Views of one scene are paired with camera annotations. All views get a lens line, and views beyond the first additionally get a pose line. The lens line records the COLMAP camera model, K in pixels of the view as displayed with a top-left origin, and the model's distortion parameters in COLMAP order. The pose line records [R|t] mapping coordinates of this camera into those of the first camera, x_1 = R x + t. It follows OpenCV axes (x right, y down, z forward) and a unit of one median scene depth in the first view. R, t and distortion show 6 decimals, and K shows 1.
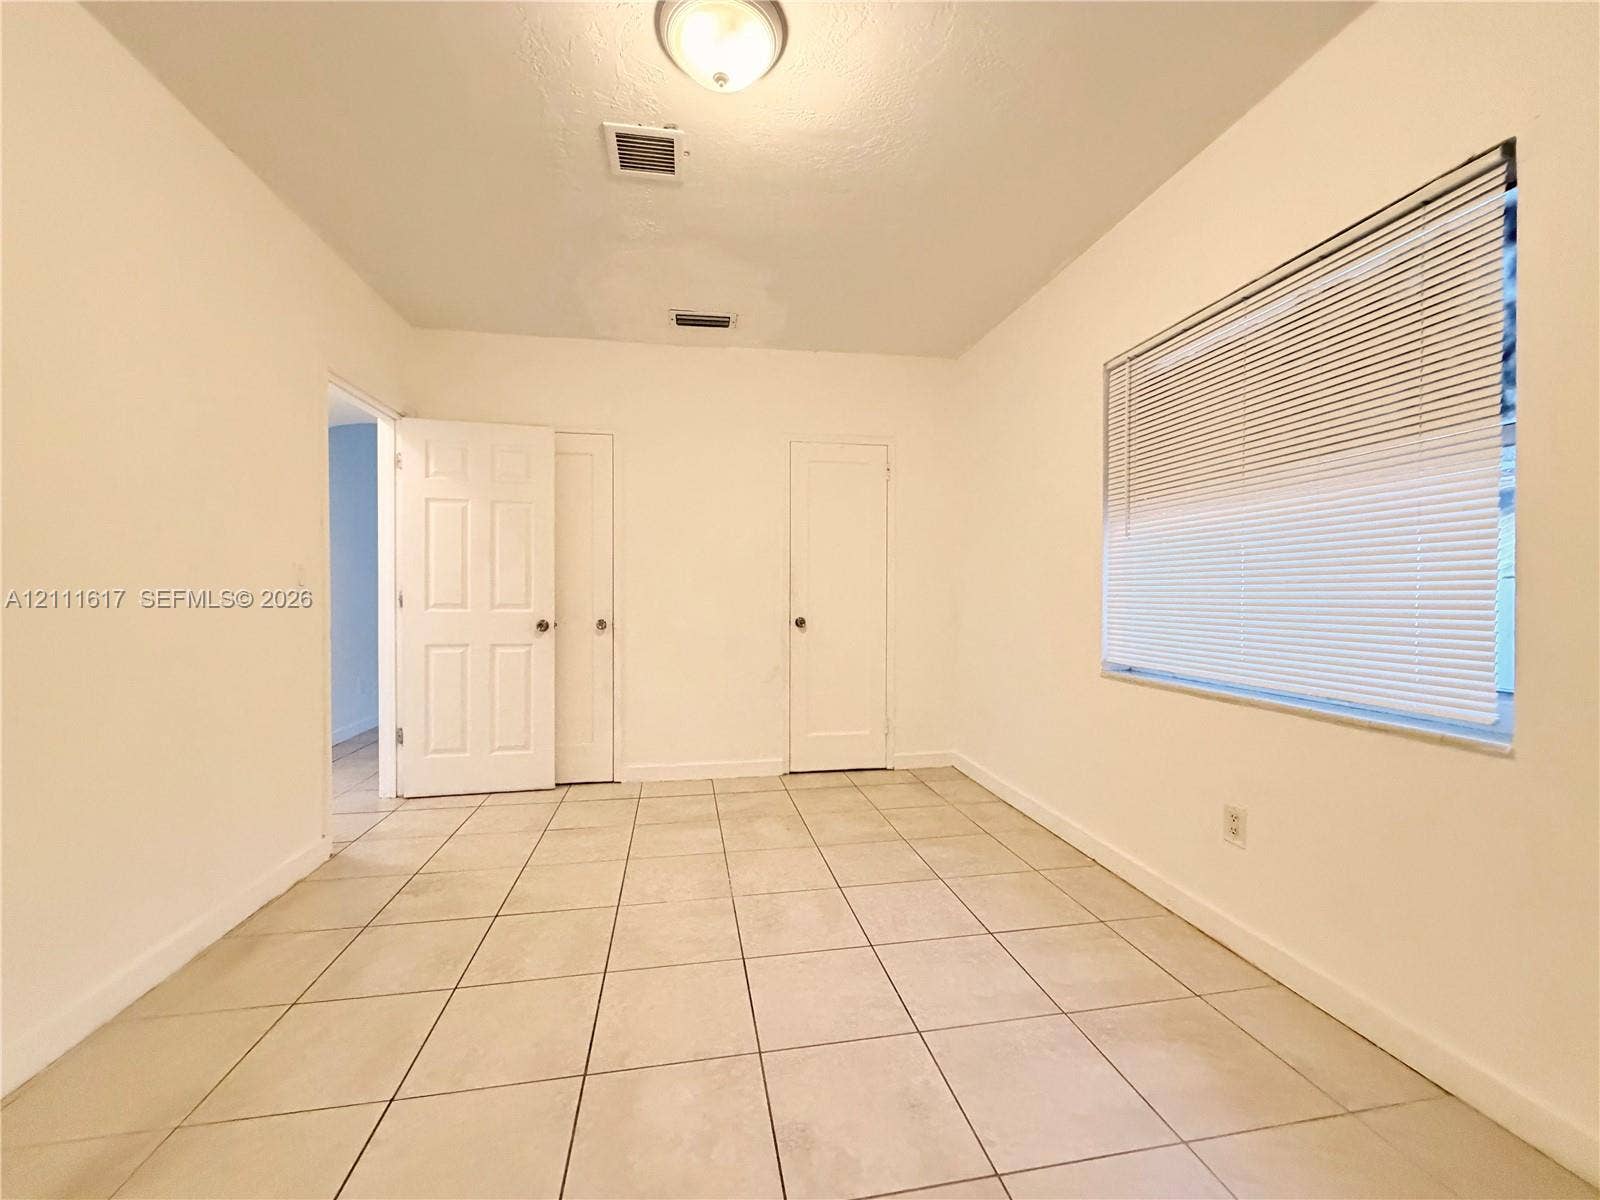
lens RADIAL K [[637.9, 0, 796.0], [0, 637.9, 603.0], [0, 0, 1]] dist [0.001838, -0.000190]
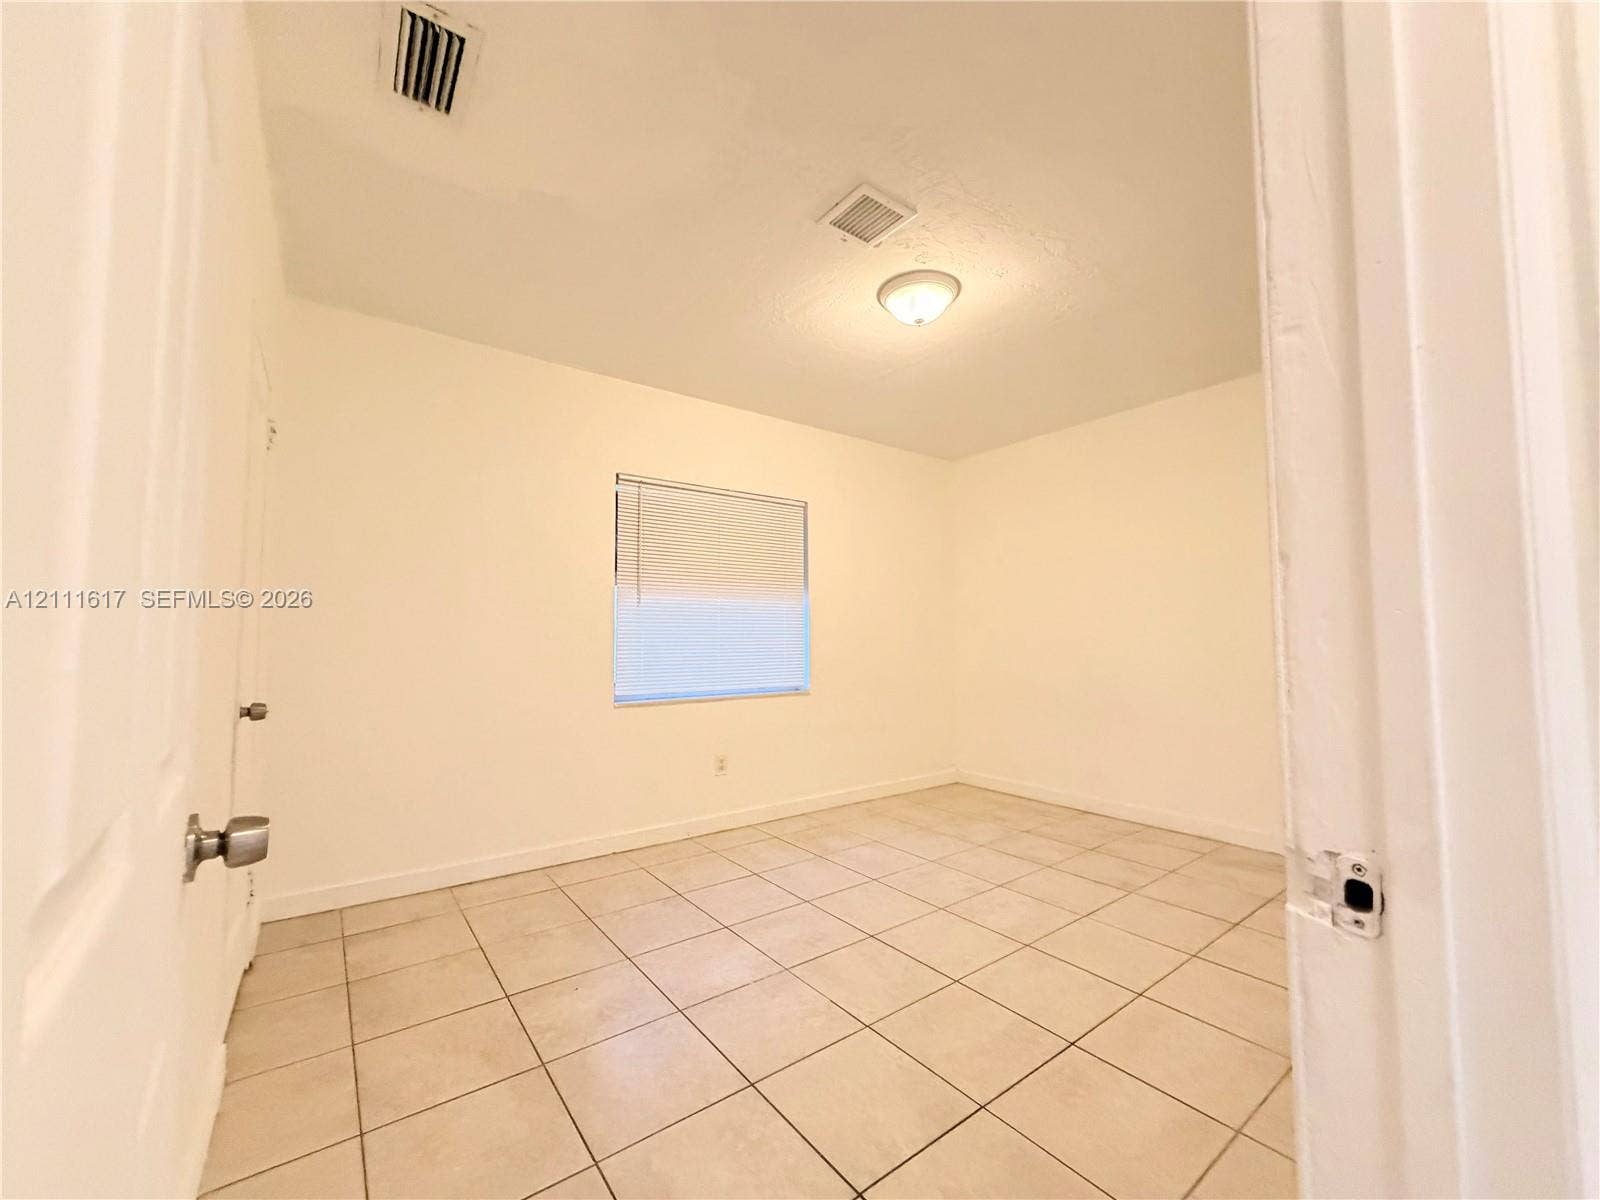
lens RADIAL K [[637.9, 0, 796.0], [0, 637.9, 603.0], [0, 0, 1]] dist [0.001838, -0.000190]
pose [[-0.450731, 0.052931, 0.891089, -0.914594], [0.016505, 0.998564, -0.050966, -0.029424], [-0.892507, -0.008264, -0.450957, 1.330844]]
